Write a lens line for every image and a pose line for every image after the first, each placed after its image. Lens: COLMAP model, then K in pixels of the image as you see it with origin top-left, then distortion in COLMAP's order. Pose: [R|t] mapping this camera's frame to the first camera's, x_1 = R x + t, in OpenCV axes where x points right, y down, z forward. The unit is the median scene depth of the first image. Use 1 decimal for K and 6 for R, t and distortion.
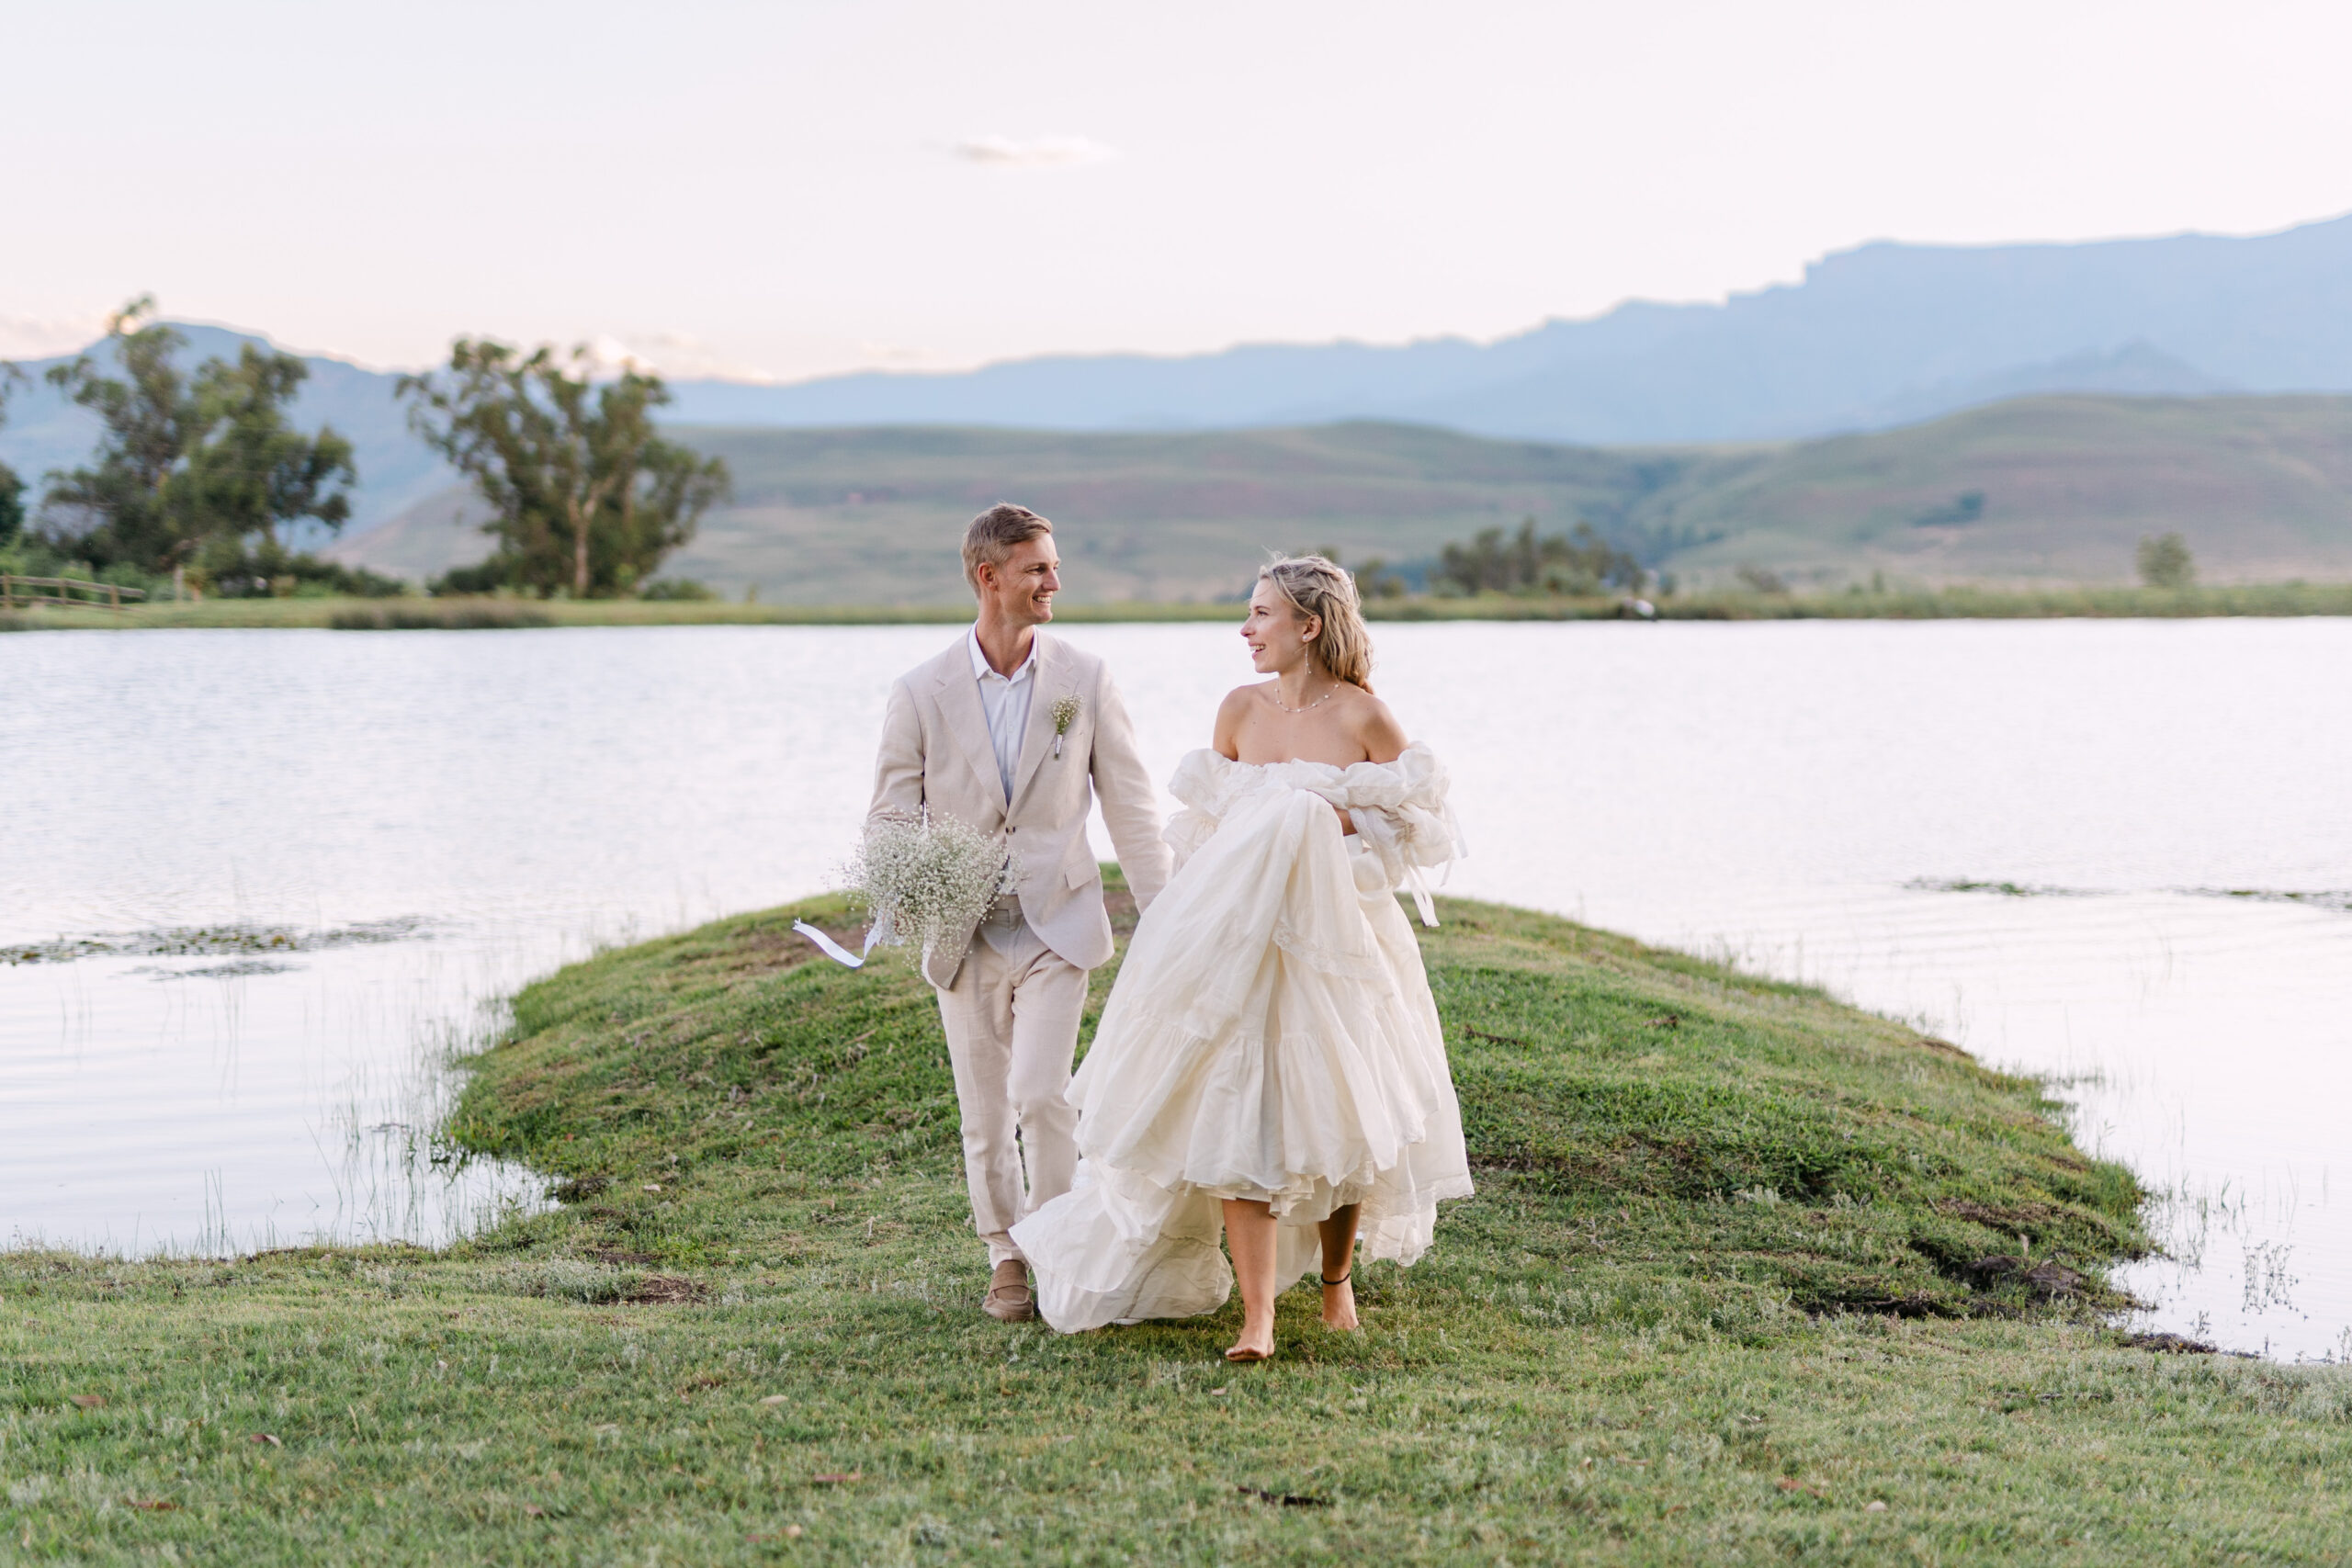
lens RADIAL K [[3665.0, 0, 1184.7], [0, 3665.0, 748.7], [0, 0, 1]] dist [0.003218, 0.060323]
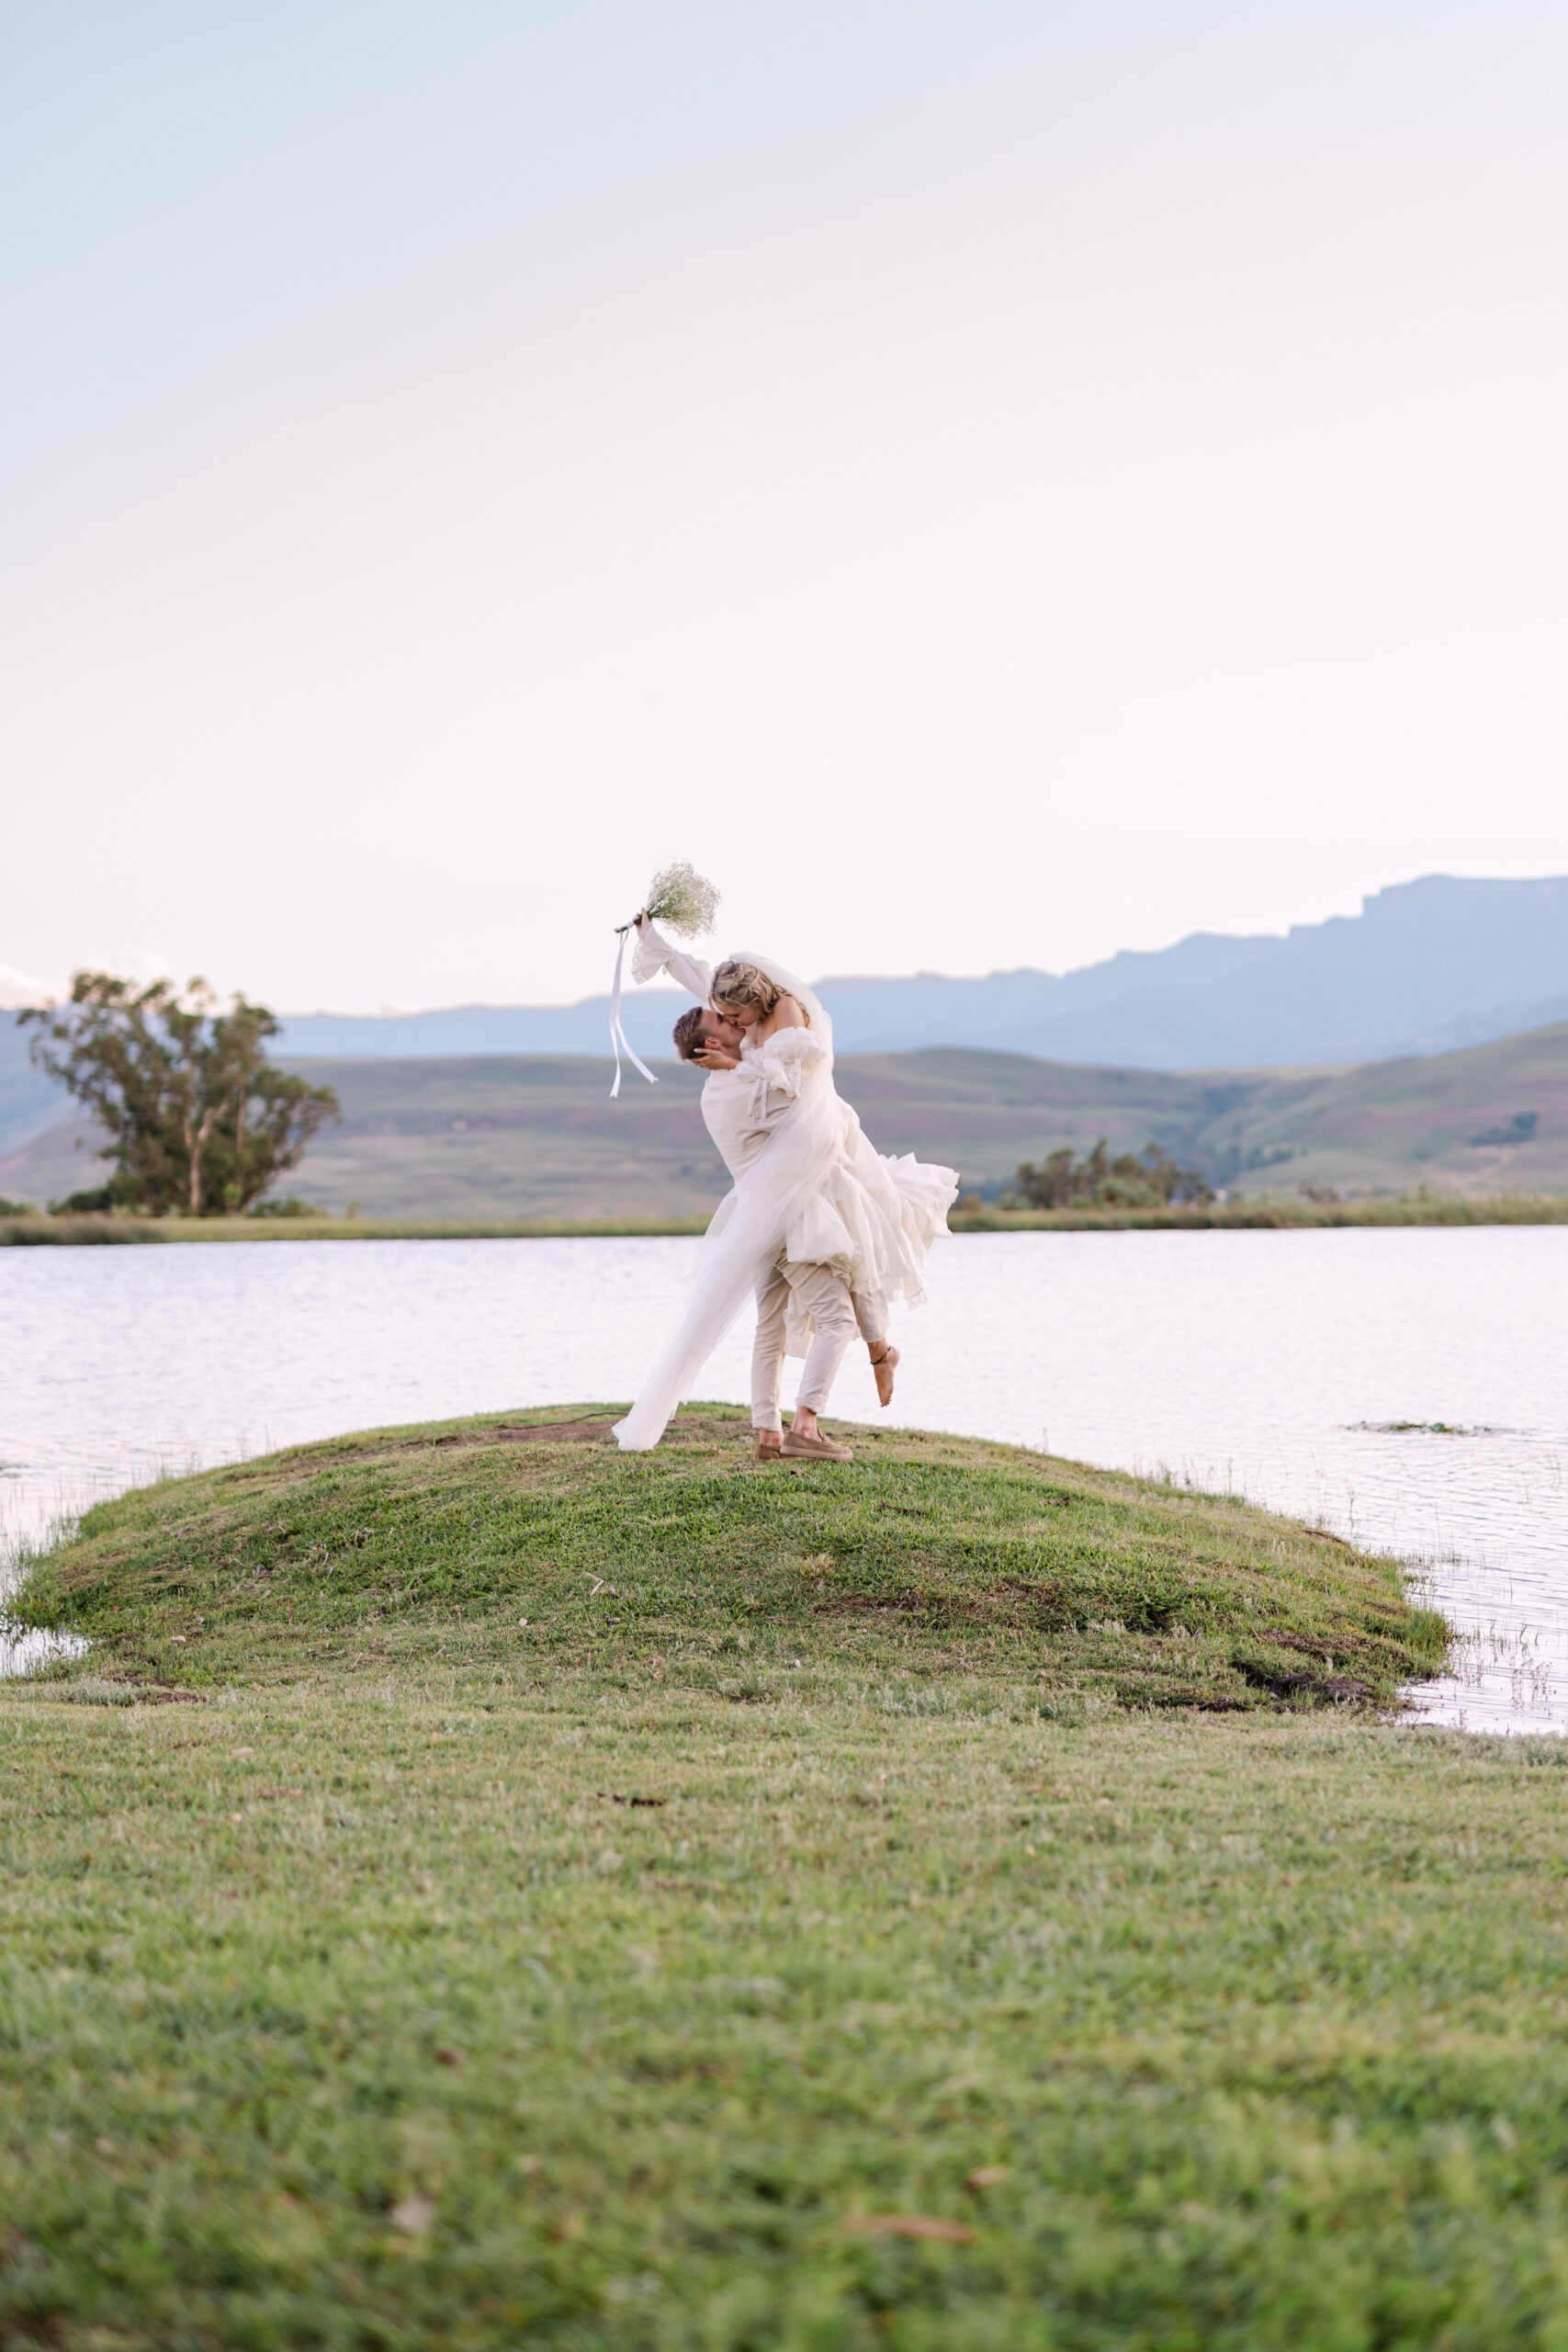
lens RADIAL K [[3513.6, 0, 784.0], [0, 3513.6, 1176.0], [0, 0, 1]] dist [-0.005466, 0.135672]
pose [[0.999972, -0.007424, 0.001369, 0.042008], [0.007487, 0.998517, -0.053916, 0.029906], [-0.000967, 0.053925, 0.998545, -0.113961]]
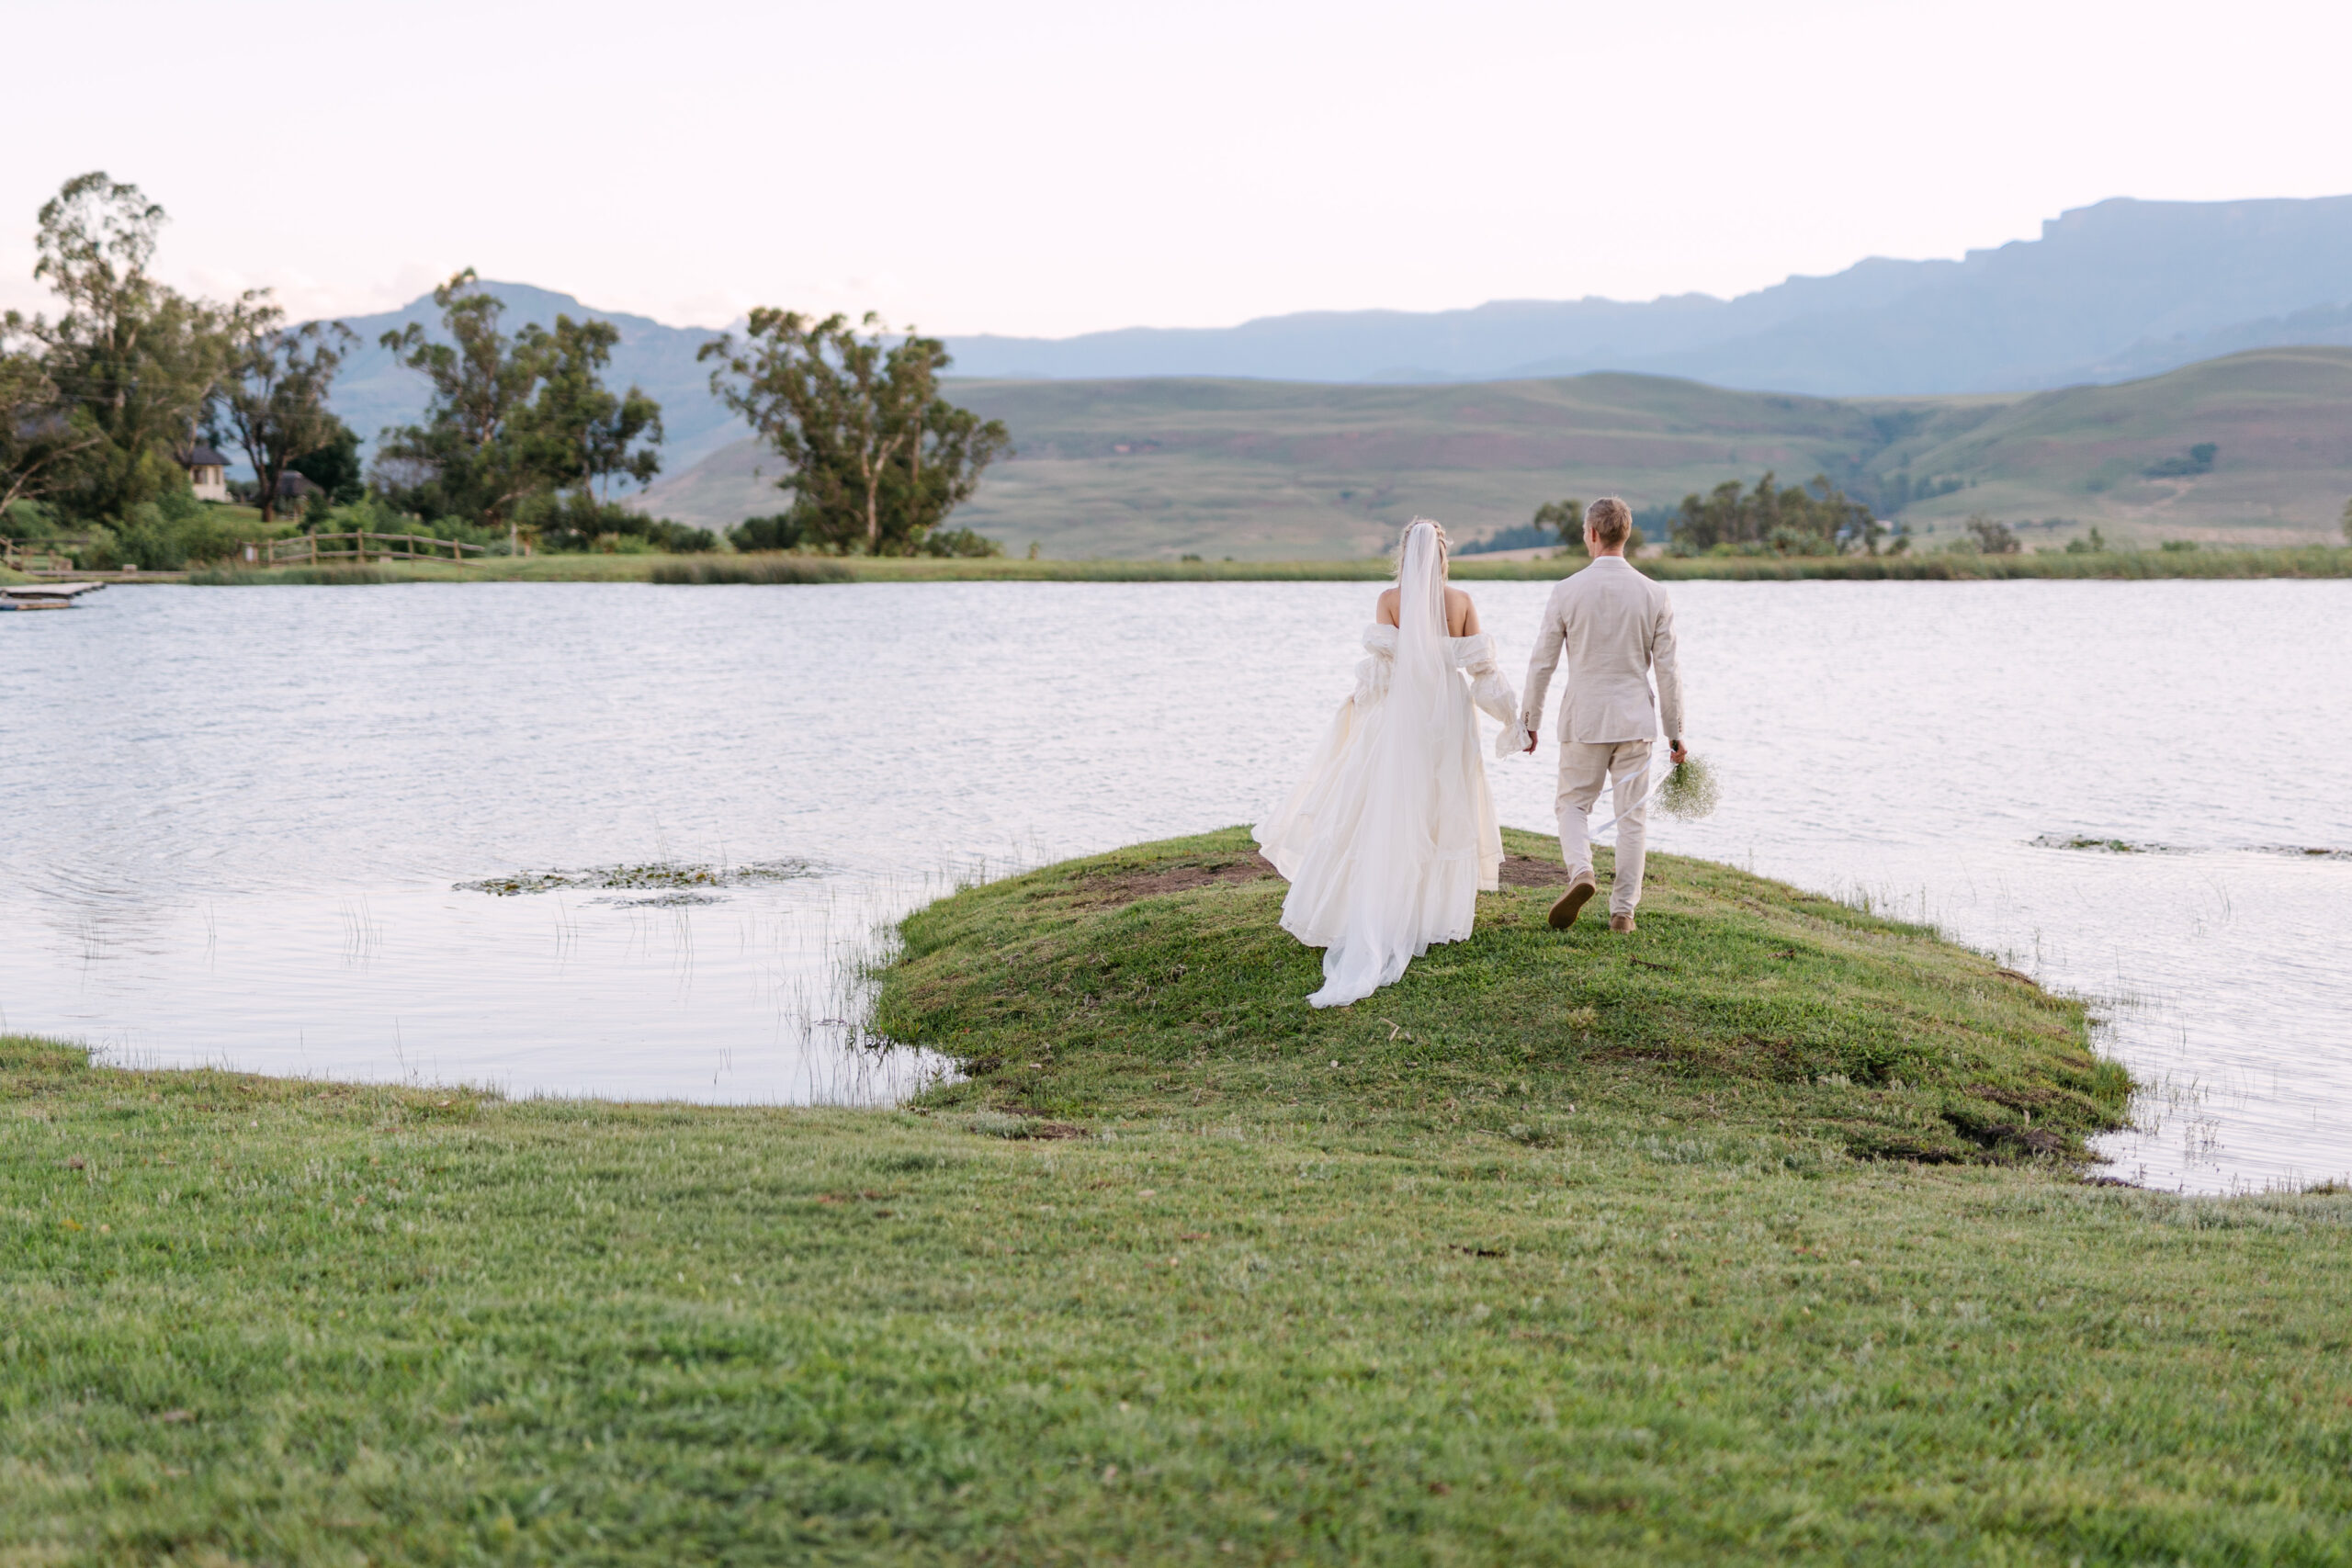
lens RADIAL K [[3513.6, 0, 1176.0], [0, 3513.6, 784.0], [0, 0, 1]] dist [-0.005466, 0.135672]
pose [[0.997286, 0.007657, -0.073225, 0.003512], [-0.005613, 0.999590, 0.028081, -0.021289], [0.073410, -0.027593, 0.996920, -0.277699]]
